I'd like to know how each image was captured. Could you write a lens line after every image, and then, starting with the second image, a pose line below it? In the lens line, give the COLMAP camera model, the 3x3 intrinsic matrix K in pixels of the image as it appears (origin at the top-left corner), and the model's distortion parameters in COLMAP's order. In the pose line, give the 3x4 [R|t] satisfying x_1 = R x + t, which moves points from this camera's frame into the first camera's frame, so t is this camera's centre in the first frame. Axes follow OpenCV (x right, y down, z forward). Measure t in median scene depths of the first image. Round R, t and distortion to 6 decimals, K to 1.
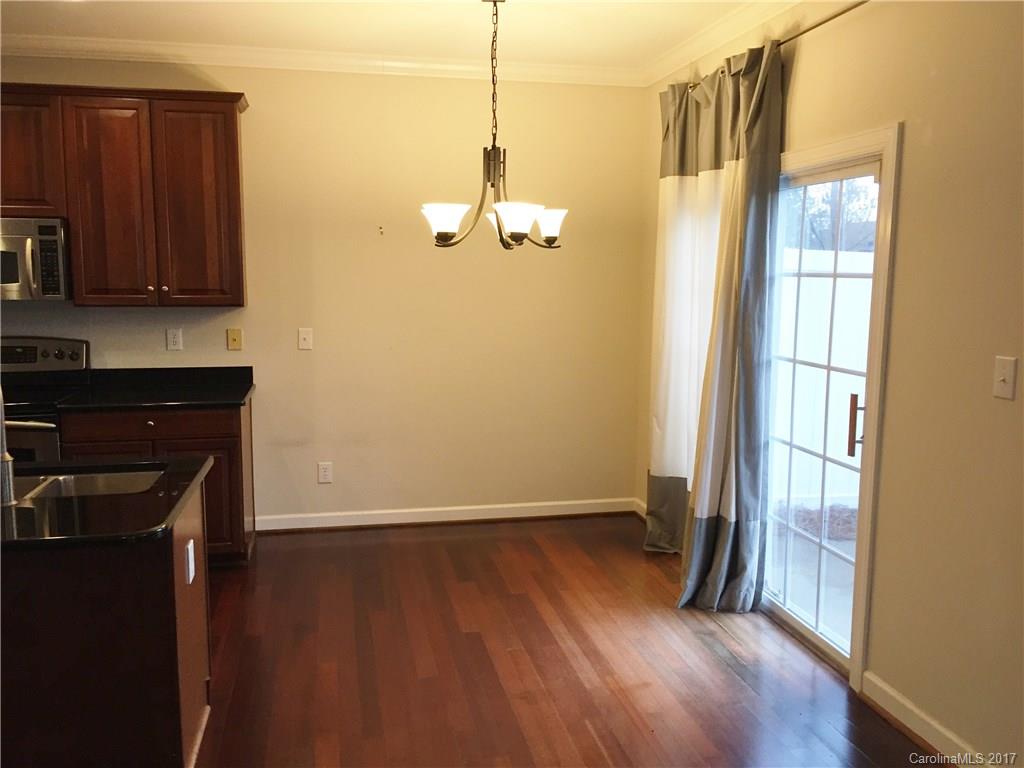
lens RADIAL K [[863.2, 0, 512.0], [0, 863.2, 384.0], [0, 0, 1]] dist [0.098357, -0.158232]
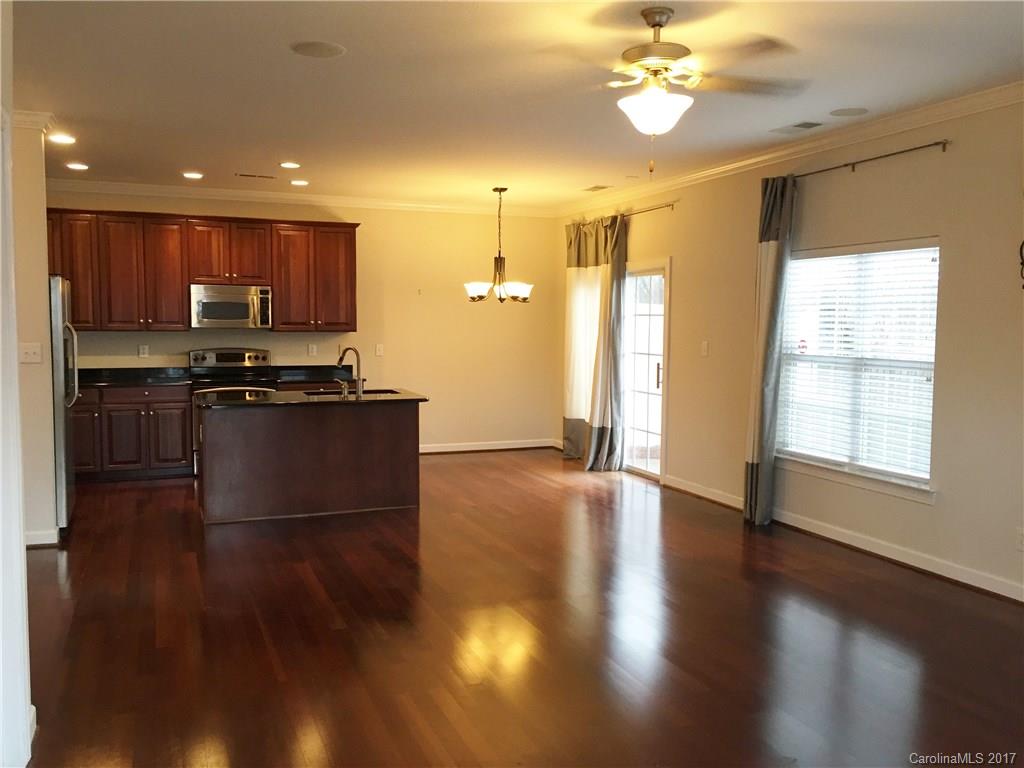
lens RADIAL K [[863.2, 0, 512.0], [0, 863.2, 384.0], [0, 0, 1]] dist [0.098357, -0.158232]
pose [[0.984543, -0.011368, 0.174774, -0.351276], [0.021361, 0.998236, -0.055403, 0.157526], [-0.173836, 0.058279, 0.983049, -1.054116]]
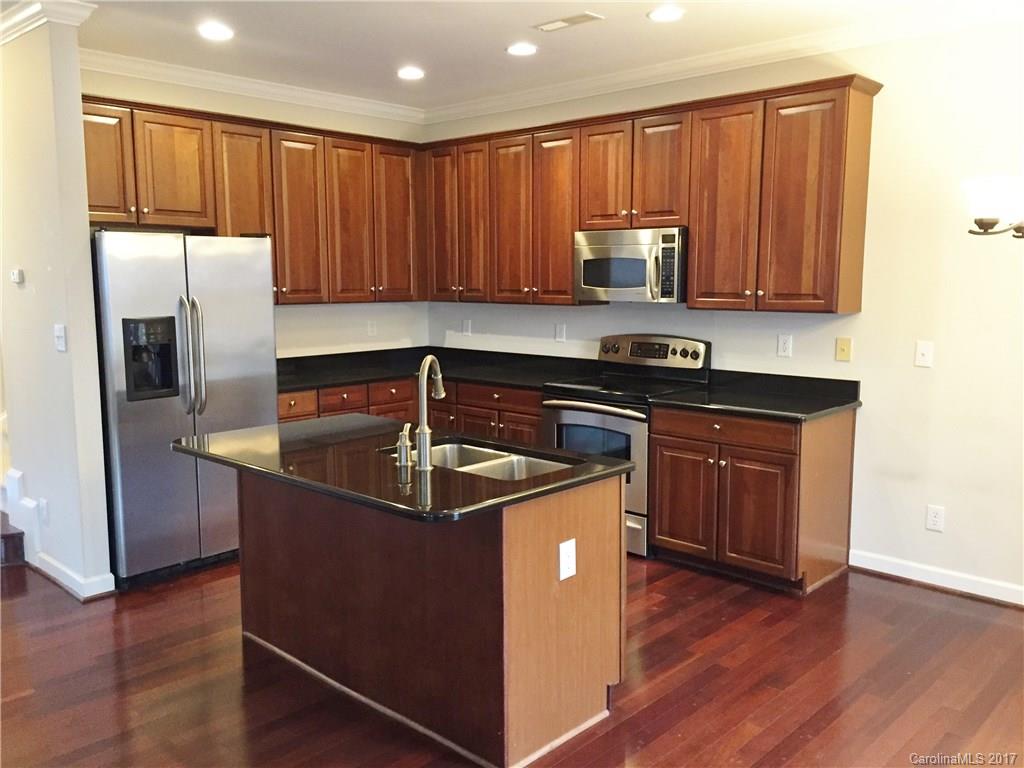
lens RADIAL K [[863.2, 0, 512.0], [0, 863.2, 384.0], [0, 0, 1]] dist [0.098357, -0.158232]
pose [[0.571601, 0.098216, -0.814632, 0.276413], [-0.101418, 0.993654, 0.048638, -0.030122], [0.814240, 0.054817, 0.577934, 0.240523]]
